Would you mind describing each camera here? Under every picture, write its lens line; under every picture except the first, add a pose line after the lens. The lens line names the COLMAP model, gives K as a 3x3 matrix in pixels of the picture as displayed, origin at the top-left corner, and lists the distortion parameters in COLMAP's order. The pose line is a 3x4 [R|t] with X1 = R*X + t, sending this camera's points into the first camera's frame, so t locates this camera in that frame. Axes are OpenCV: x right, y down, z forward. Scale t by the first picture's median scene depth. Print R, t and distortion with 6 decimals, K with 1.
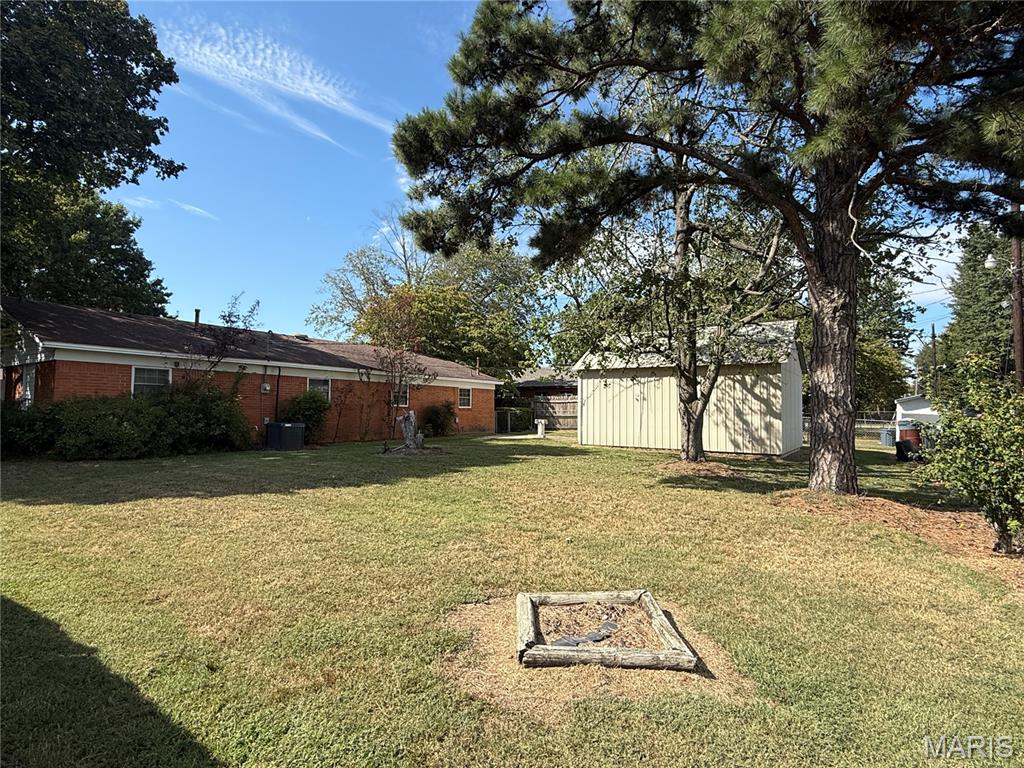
lens RADIAL K [[538.7, 0, 509.0], [0, 538.7, 385.7], [0, 0, 1]] dist [0.001882, -0.002312]
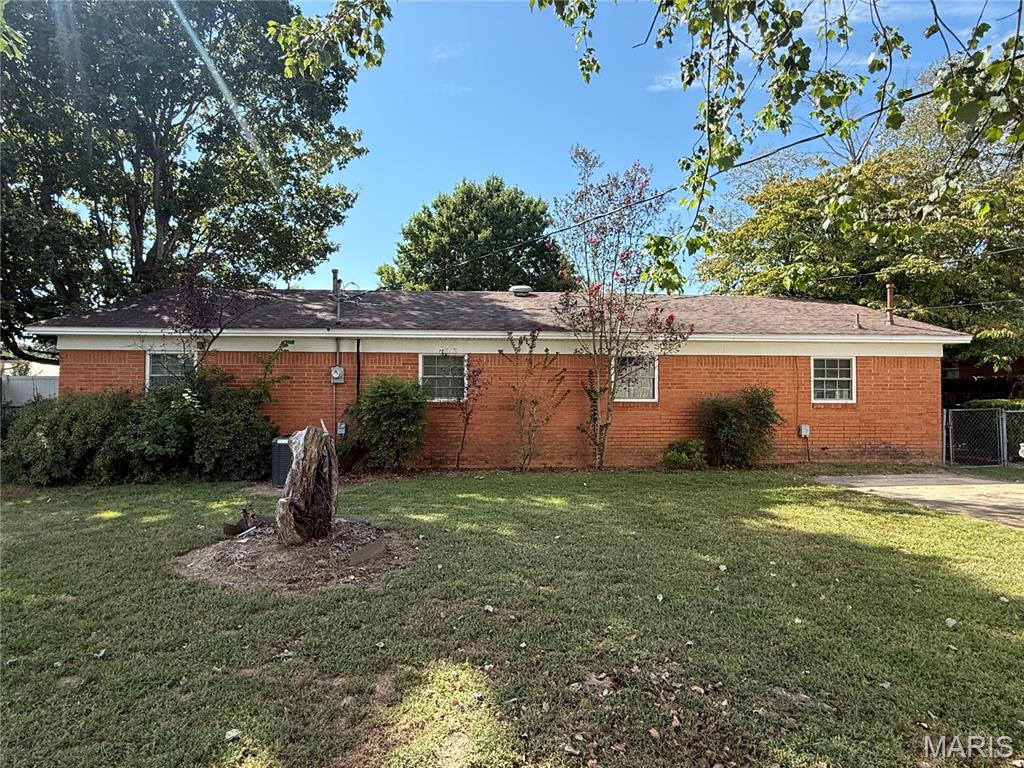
lens RADIAL K [[538.7, 0, 513.6], [0, 538.7, 388.2], [0, 0, 1]] dist [0.001882, -0.002312]
pose [[0.608471, -0.016025, -0.793414, 0.146602], [0.040379, 0.999126, 0.010787, 0.019786], [0.792548, -0.038601, 0.608586, 0.728021]]
